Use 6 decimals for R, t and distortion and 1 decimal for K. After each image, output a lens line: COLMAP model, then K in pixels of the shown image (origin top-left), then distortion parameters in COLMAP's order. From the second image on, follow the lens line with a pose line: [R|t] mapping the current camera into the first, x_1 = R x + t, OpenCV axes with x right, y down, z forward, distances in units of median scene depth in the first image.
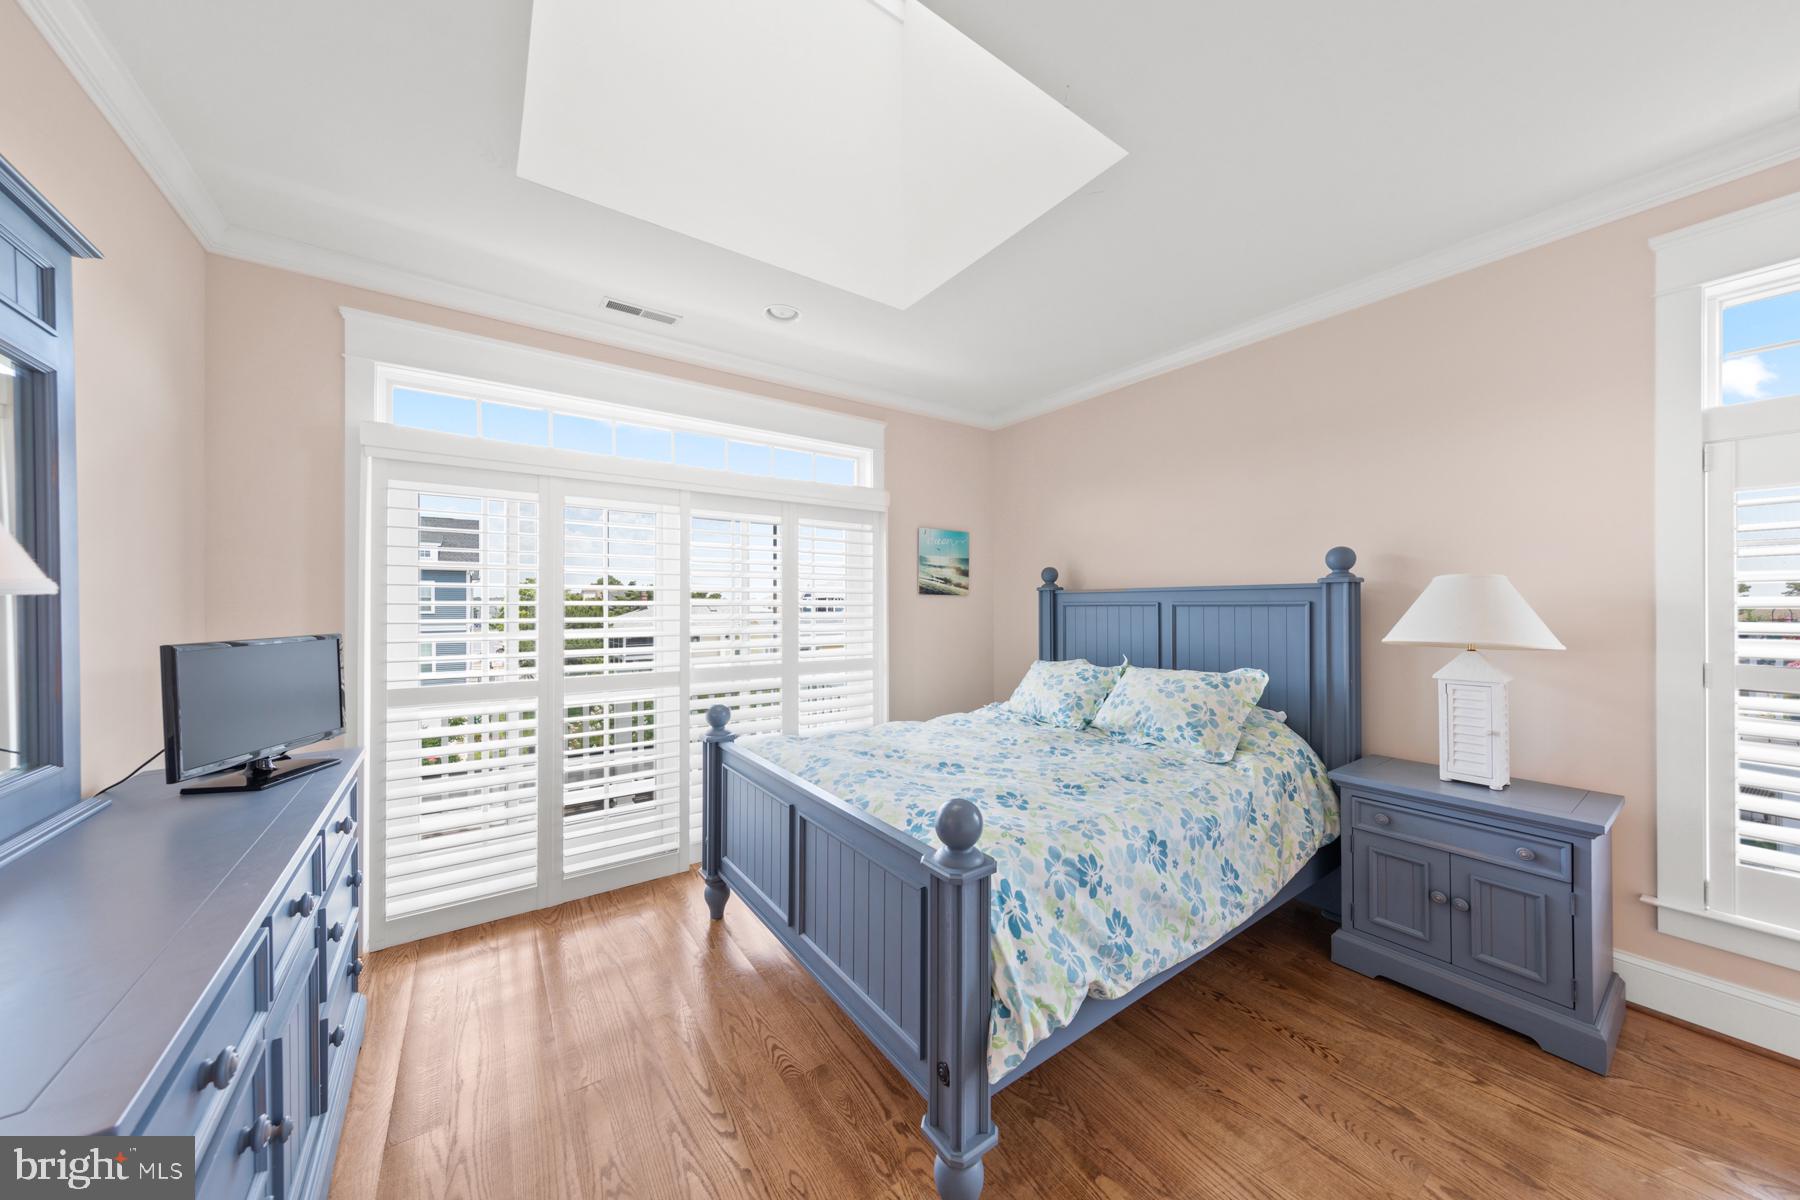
lens RADIAL K [[598.8, 0, 900.0], [0, 598.8, 600.0], [0, 0, 1]] dist [0.000572, -0.000040]
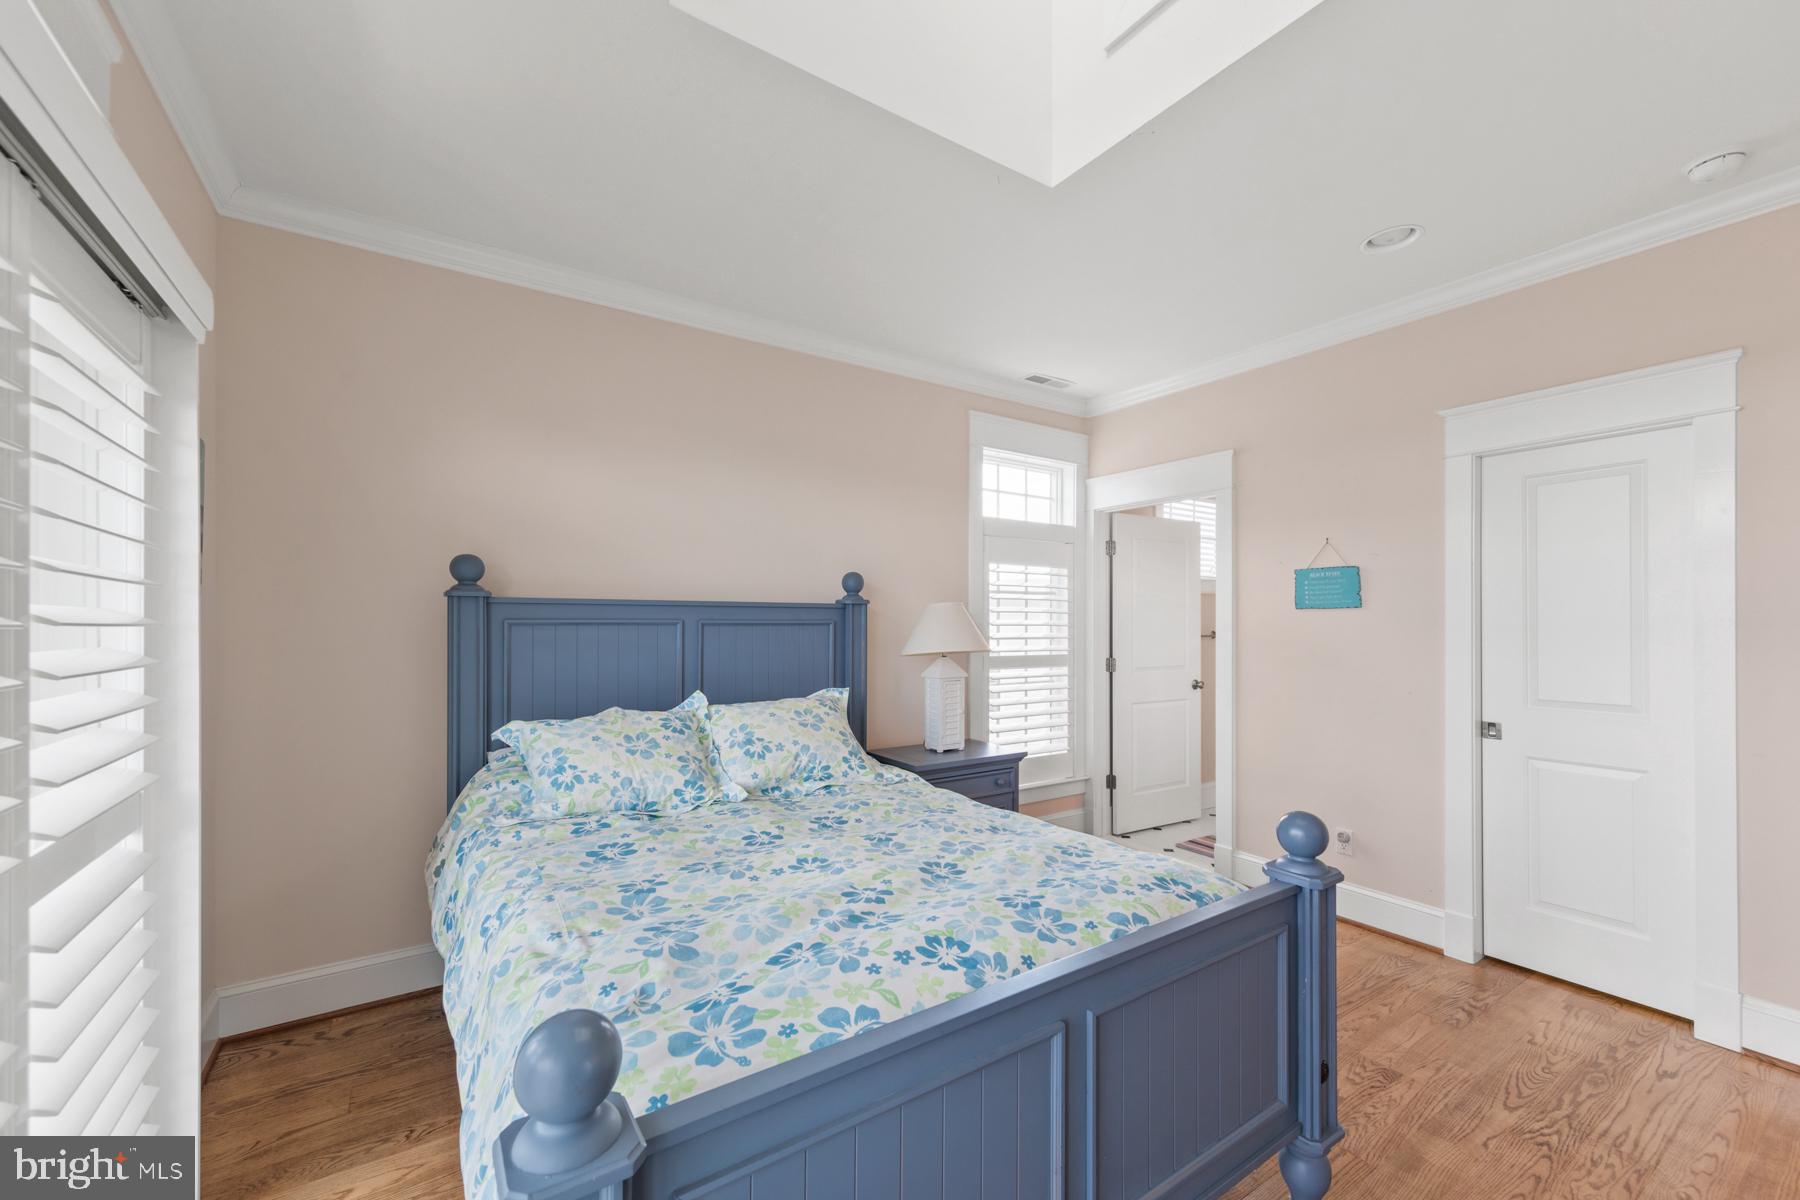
lens RADIAL K [[722.1, 0, 905.0], [0, 722.1, 617.4], [0, 0, 1]] dist [-0.000708, -0.000004]
pose [[0.014394, 0.010811, 0.999838, -0.682930], [-0.011140, 0.999881, -0.010651, 0.009837], [-0.999834, -0.010985, 0.014513, 0.975894]]
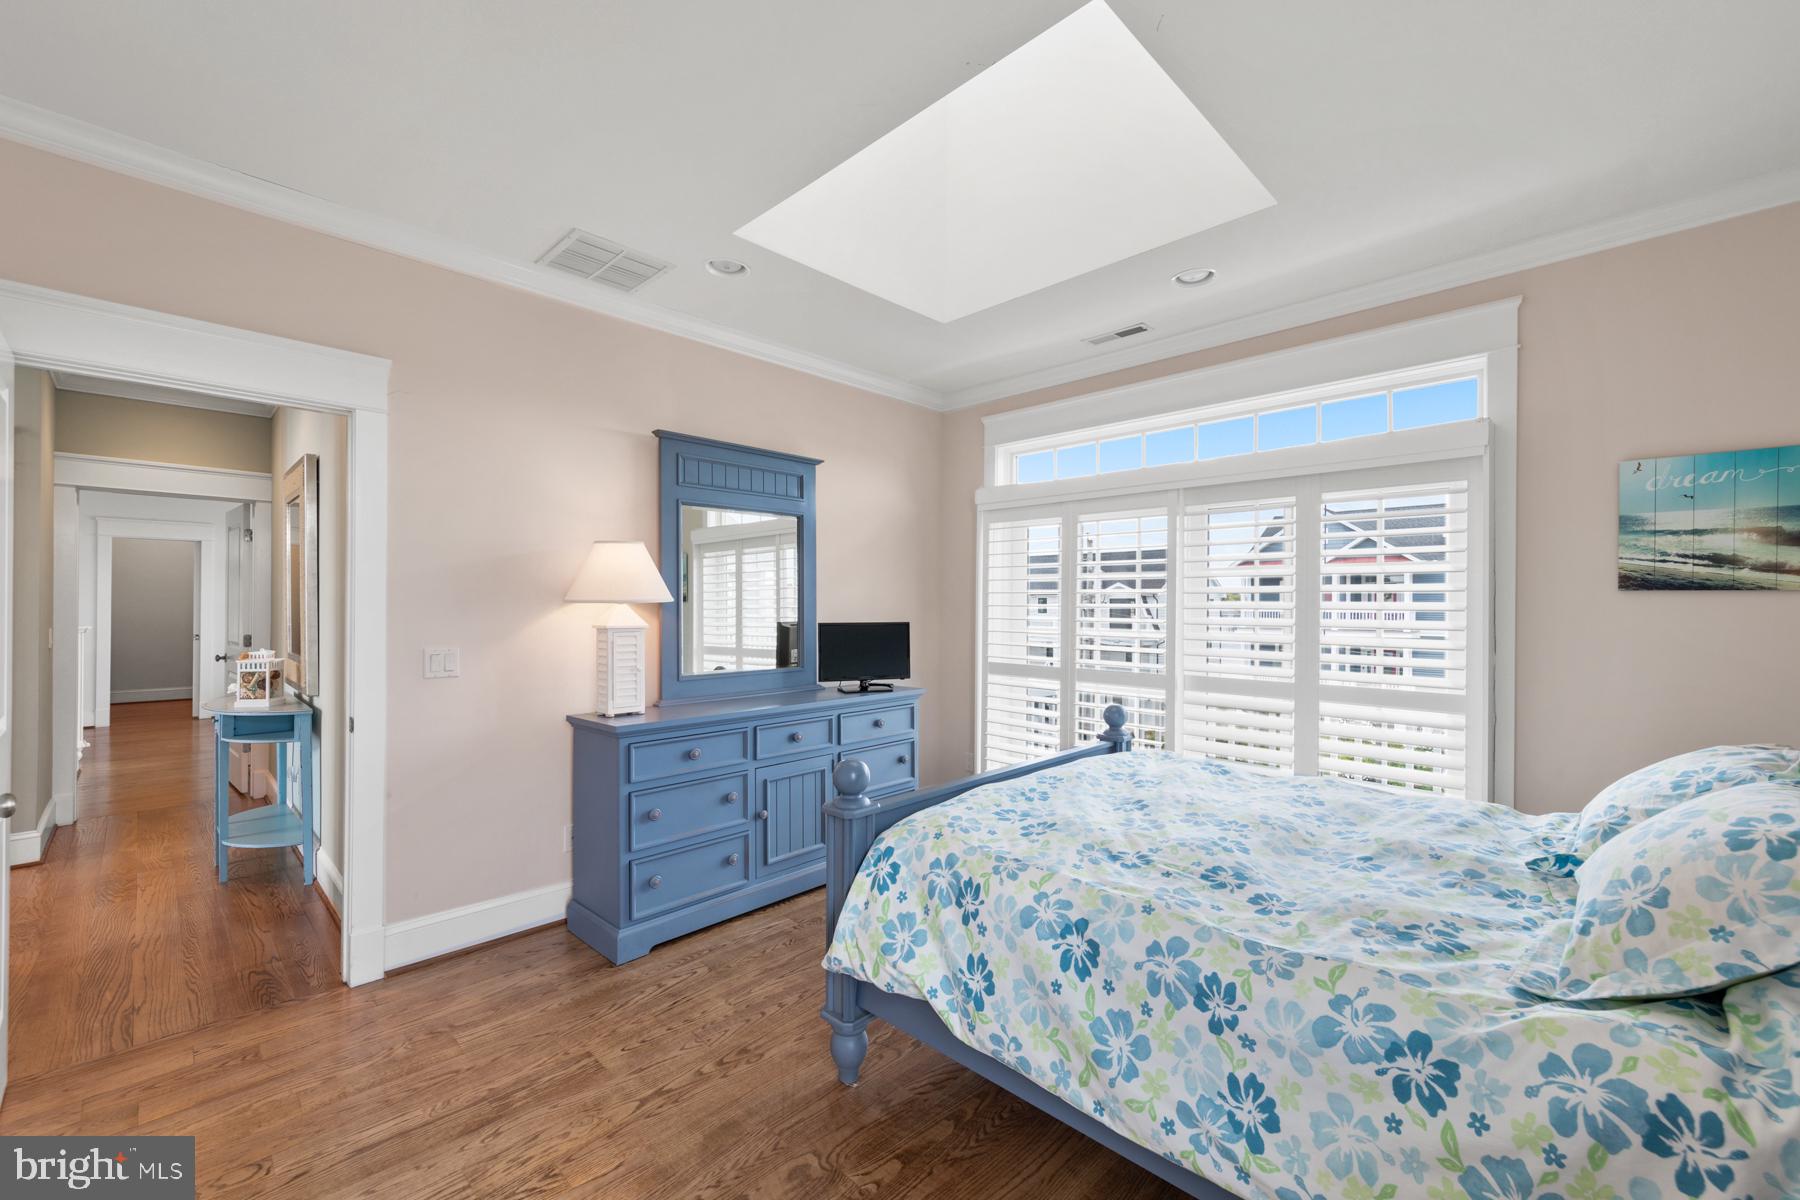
lens RADIAL K [[726.8, 0, 900.0], [0, 726.8, 600.0], [0, 0, 1]] dist [0.000863, 0.000141]
pose [[0.175877, -0.005127, -0.984399, 0.966108], [0.003712, 0.999983, -0.004545, -0.000607], [0.984405, -0.002855, 0.175893, 0.480847]]
